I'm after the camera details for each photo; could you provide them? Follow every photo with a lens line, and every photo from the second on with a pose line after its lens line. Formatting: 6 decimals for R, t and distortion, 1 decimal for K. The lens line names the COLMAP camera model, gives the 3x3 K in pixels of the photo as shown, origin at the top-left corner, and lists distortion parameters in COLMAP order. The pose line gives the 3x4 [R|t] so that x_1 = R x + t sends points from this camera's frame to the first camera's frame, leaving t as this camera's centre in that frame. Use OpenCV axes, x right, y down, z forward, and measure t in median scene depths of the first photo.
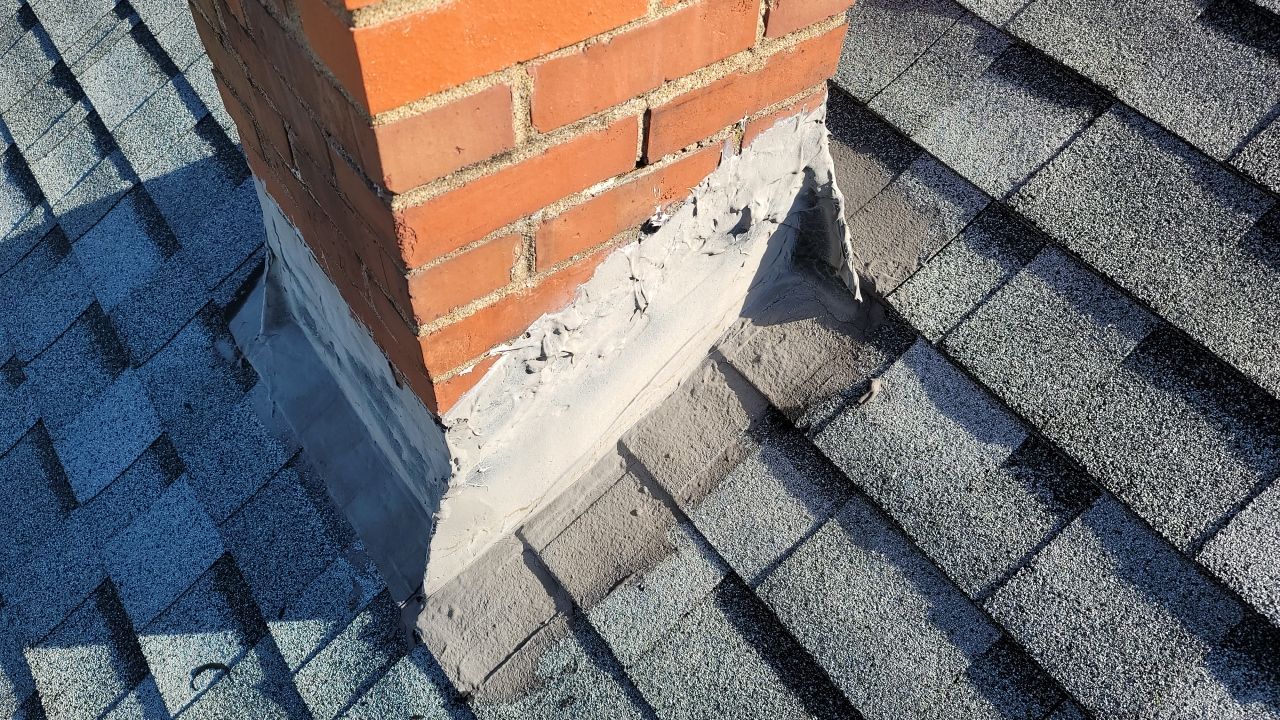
lens RADIAL K [[951.1, 0, 638.0], [0, 951.1, 351.3], [0, 0, 1]] dist [0.075313, -0.056015]
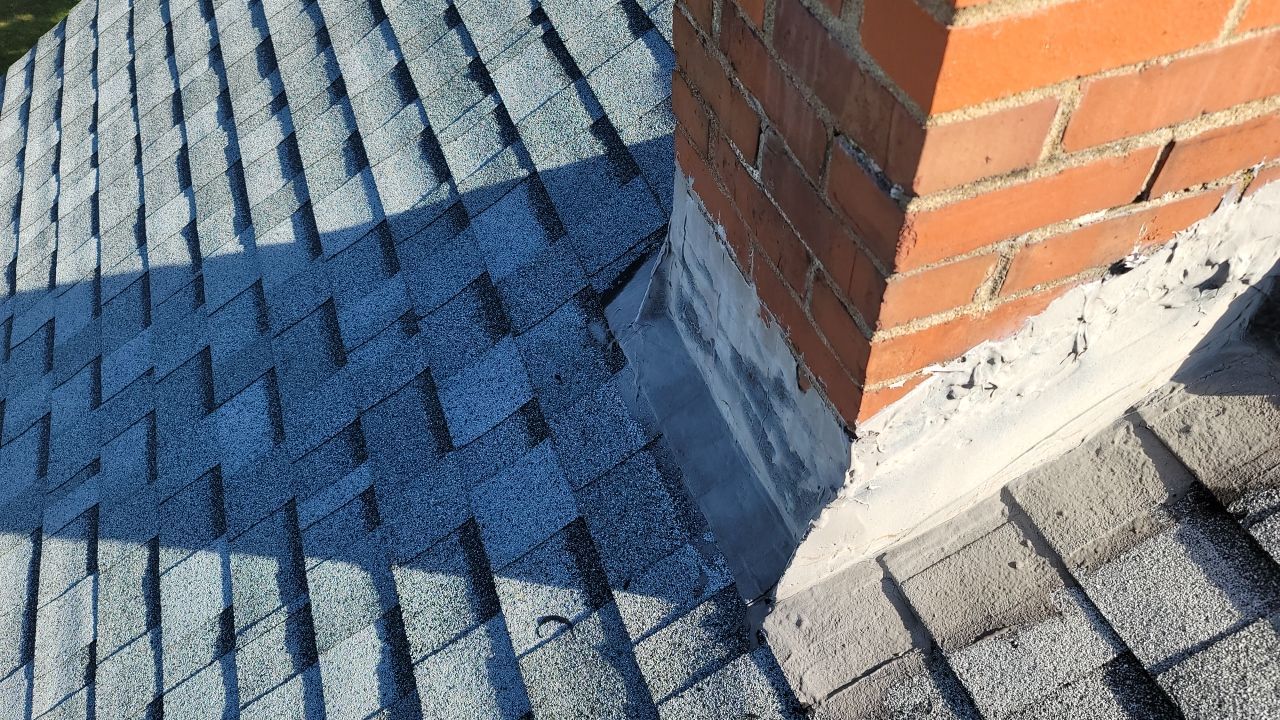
lens RADIAL K [[951.1, 0, 627.8], [0, 951.1, 365.8], [0, 0, 1]] dist [0.075313, -0.056015]
pose [[0.957305, 0.165412, -0.237079, -0.175286], [-0.171502, 0.985170, -0.005148, 0.044464], [0.232711, 0.045588, 0.971477, -0.029508]]
